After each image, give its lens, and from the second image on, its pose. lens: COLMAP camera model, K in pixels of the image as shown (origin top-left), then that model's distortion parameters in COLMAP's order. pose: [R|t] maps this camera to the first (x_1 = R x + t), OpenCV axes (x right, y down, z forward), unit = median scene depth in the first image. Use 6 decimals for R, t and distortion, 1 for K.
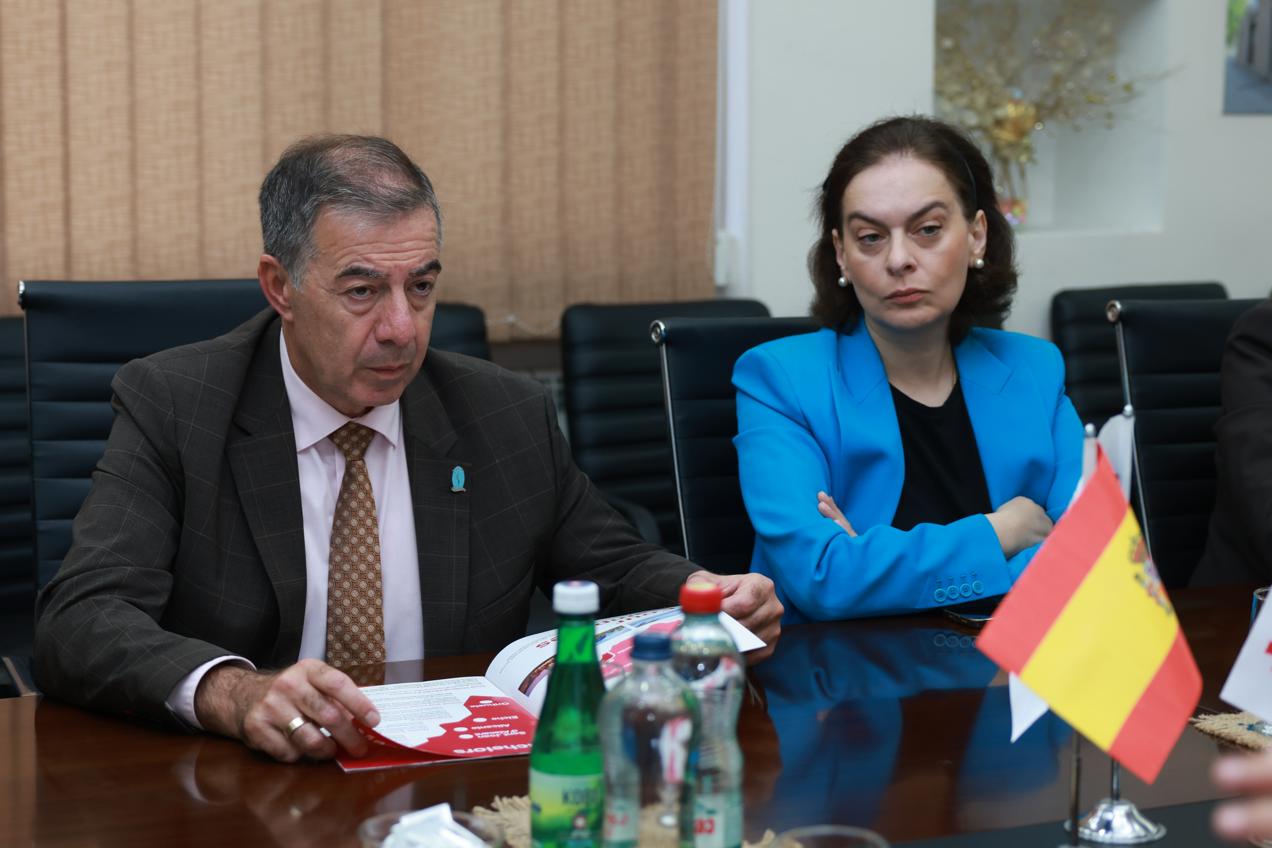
lens RADIAL K [[2567.8, 0, 634.4], [0, 2567.8, 424.3], [0, 0, 1]] dist [0.073745, 0.000000]
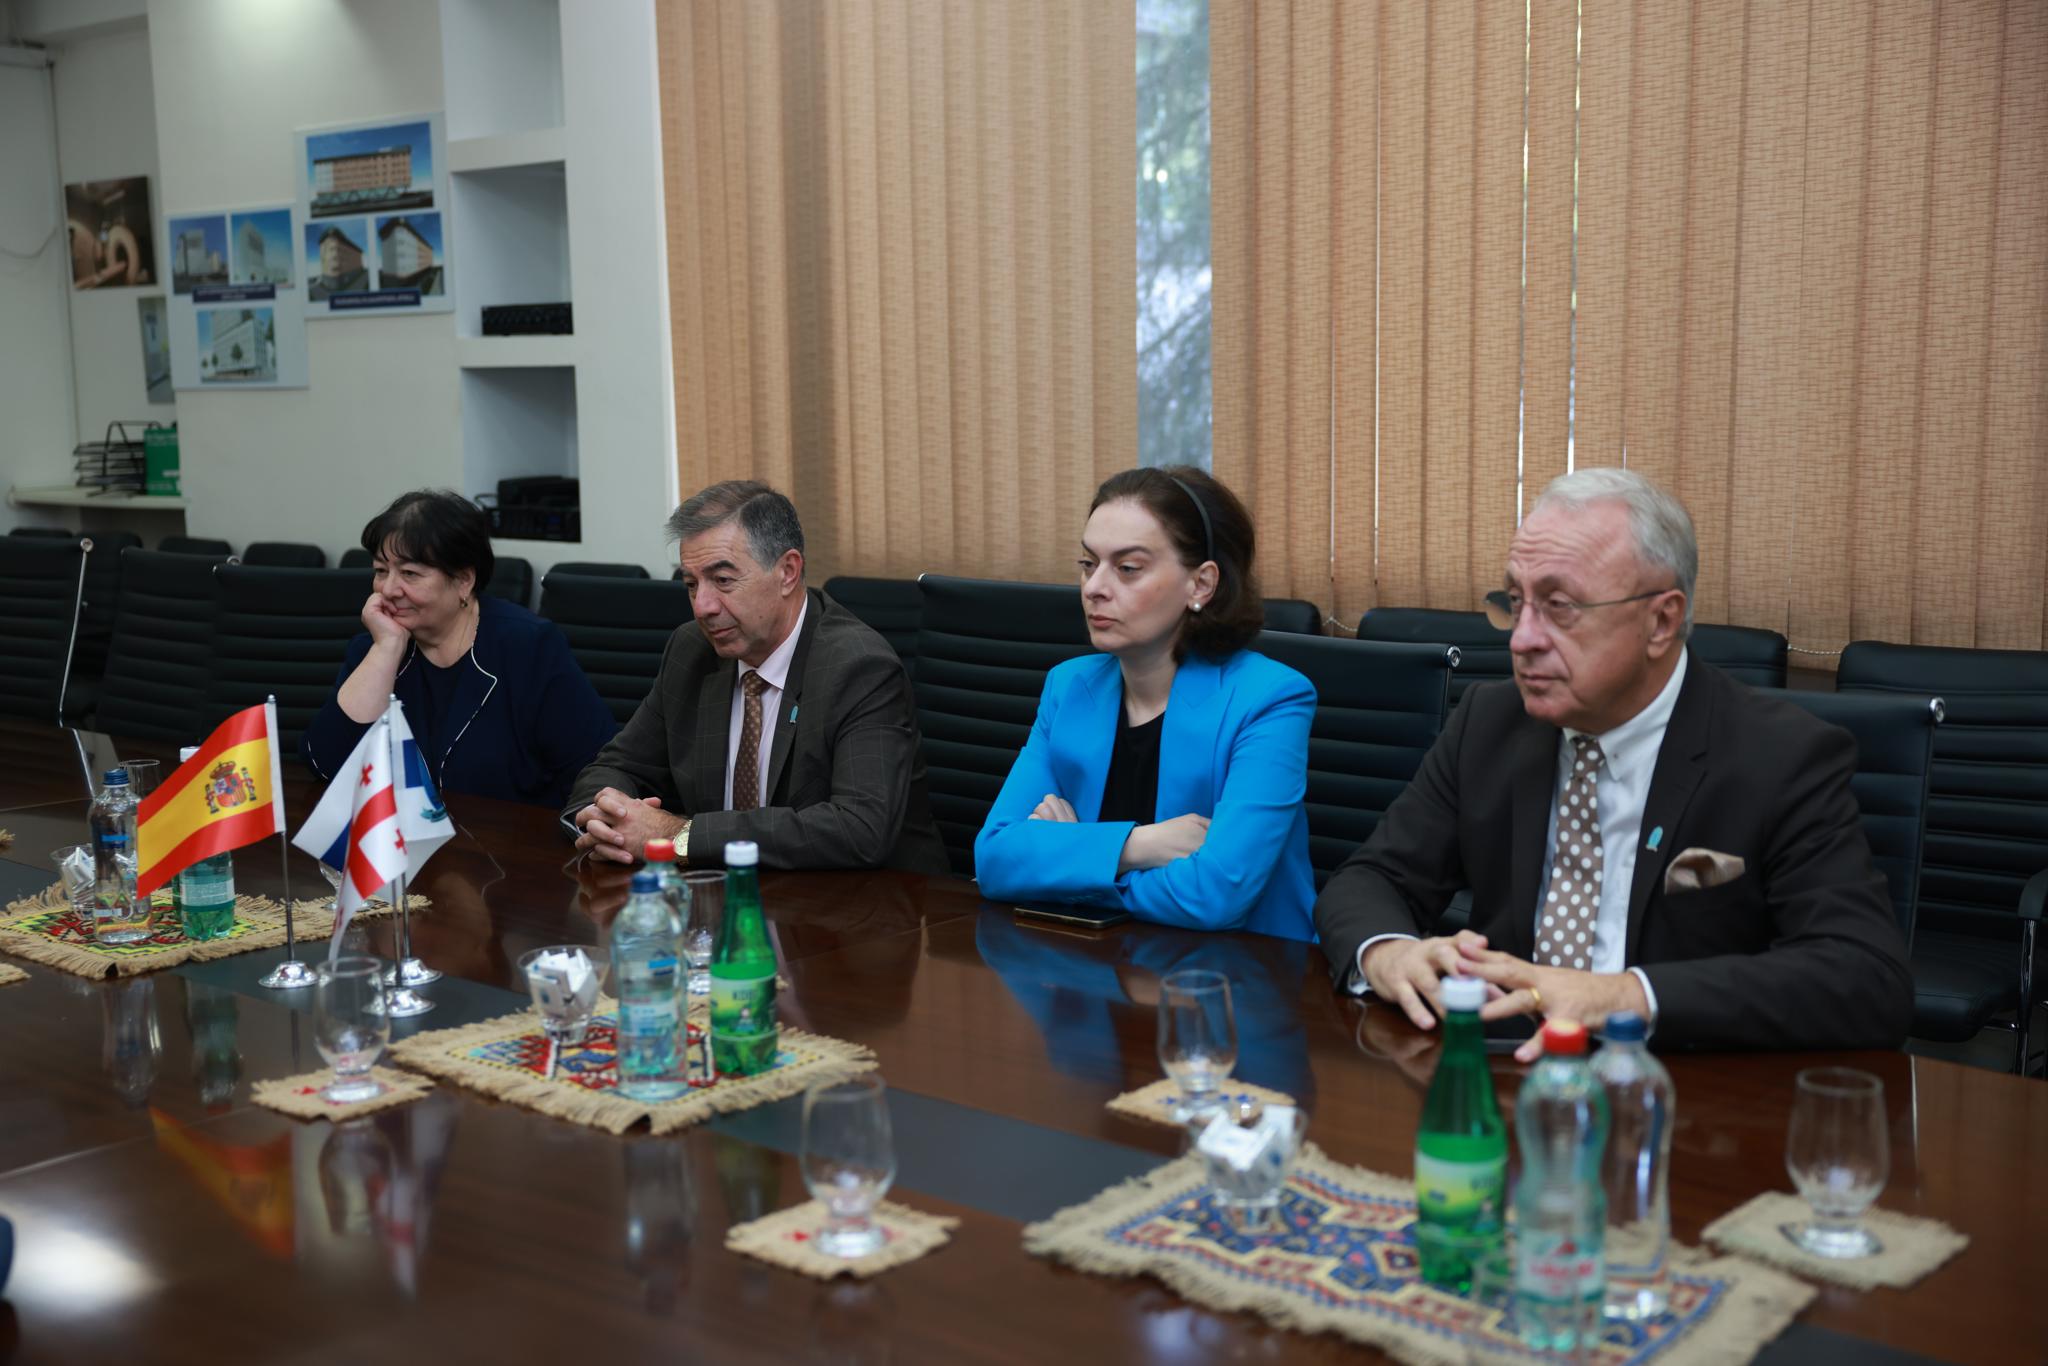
lens RADIAL K [[2244.4, 0, 1022.5], [0, 2244.4, 690.3], [0, 0, 1]] dist [0.032387, 0.000000]
pose [[0.240459, 0.120934, -0.963096, 0.816340], [-0.104828, 0.989641, 0.098095, -0.087467], [0.964982, 0.077371, 0.250645, 0.517150]]
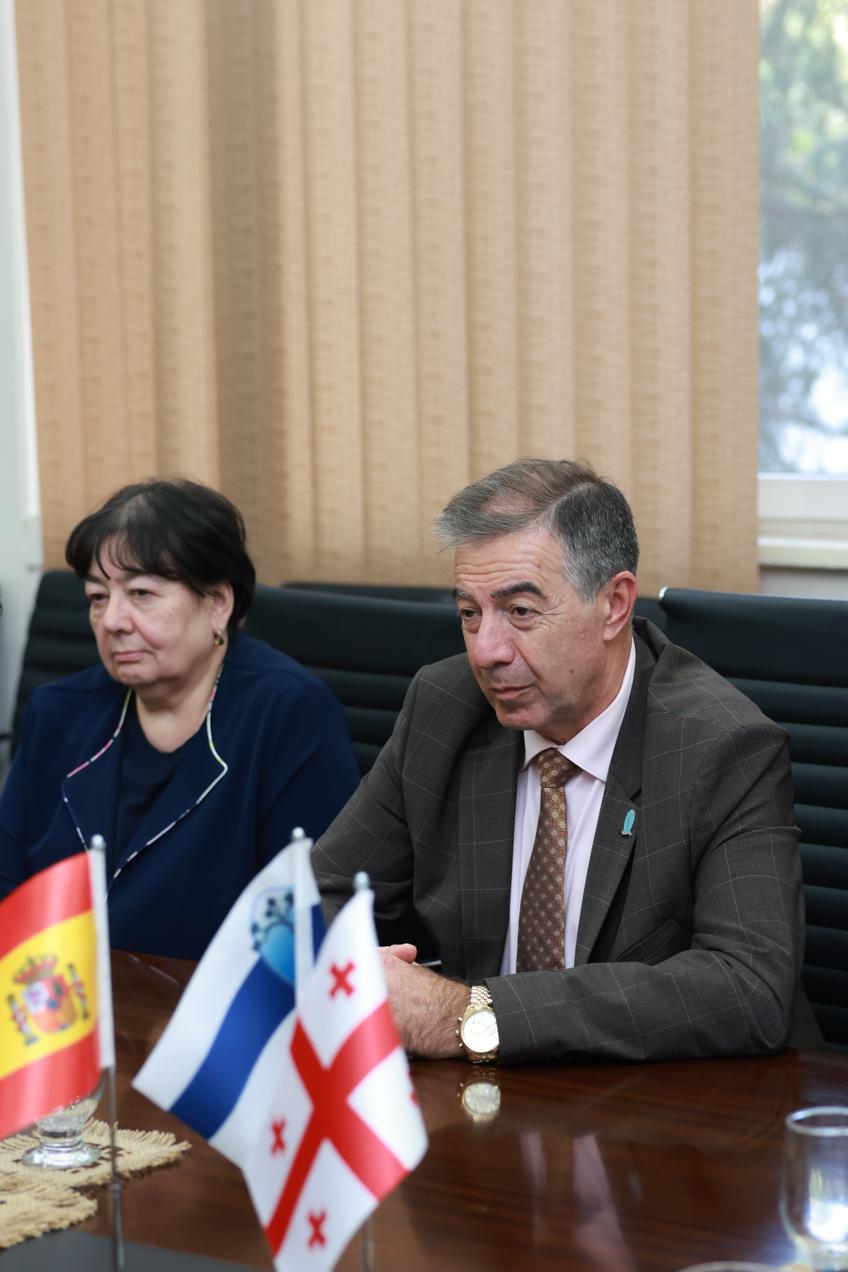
lens RADIAL K [[2853.3, 0, 413.9], [0, 2853.3, 627.4], [0, 0, 1]] dist [0.103726, 0.000000]
pose [[0.342631, 0.093722, -0.934784, 0.640257], [-0.094325, 0.993415, 0.065027, -0.076023], [0.934723, 0.065893, 0.349215, 0.359330]]
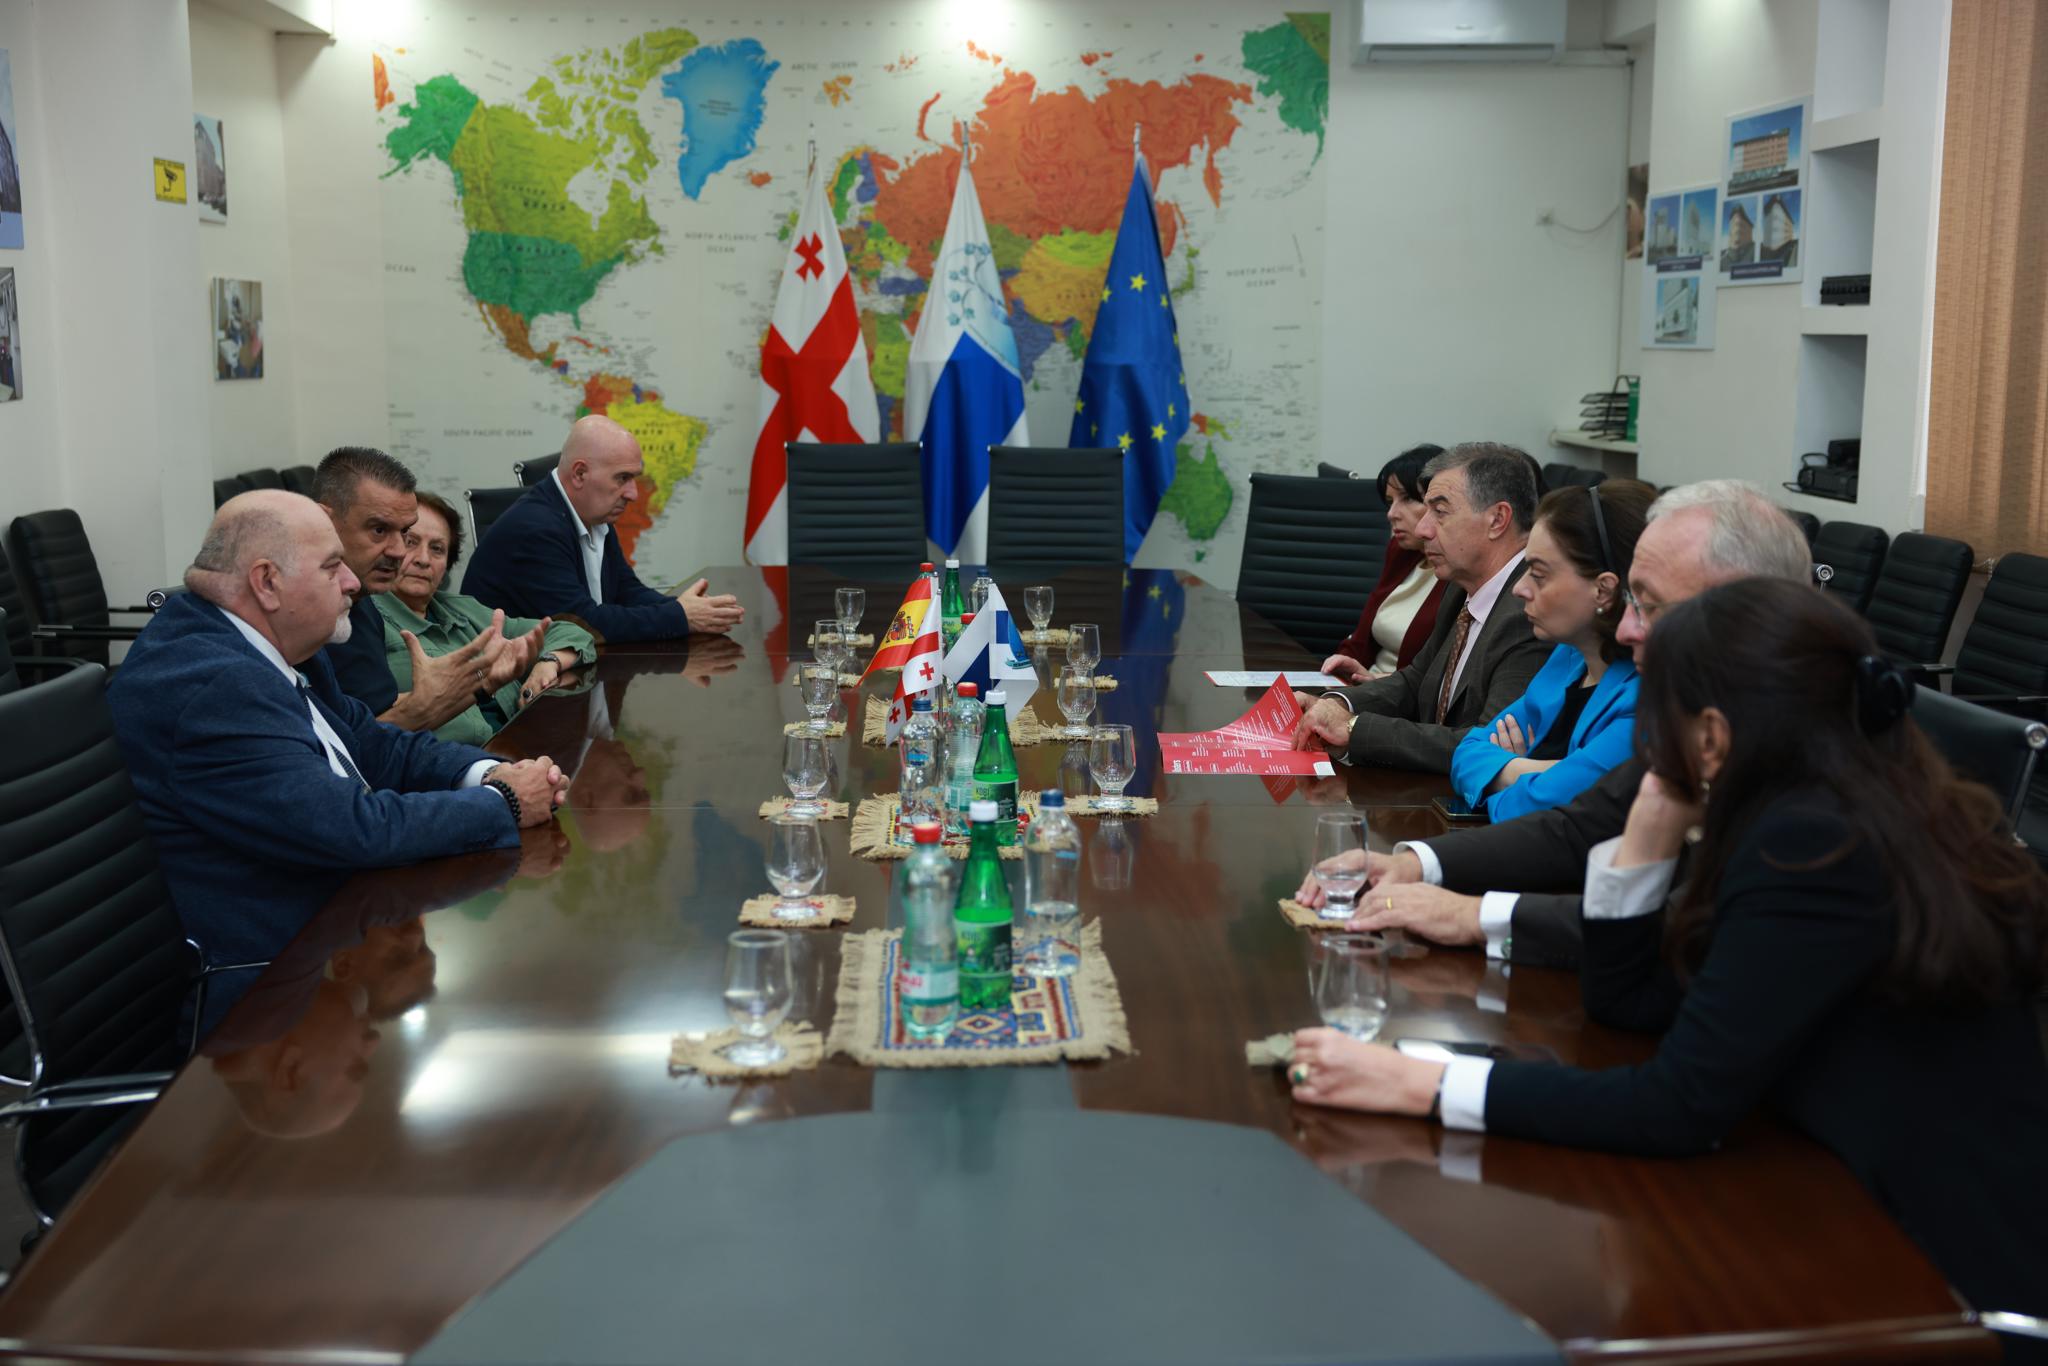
lens RADIAL K [[2244.4, 0, 1015.7], [0, 2244.4, 684.5], [0, 0, 1]] dist [0.032387, 0.000000]
pose [[-0.553047, 0.120500, -0.824390, 0.936670], [-0.107796, 0.970819, 0.214218, -0.161788], [0.826147, 0.207339, -0.523919, 0.986285]]
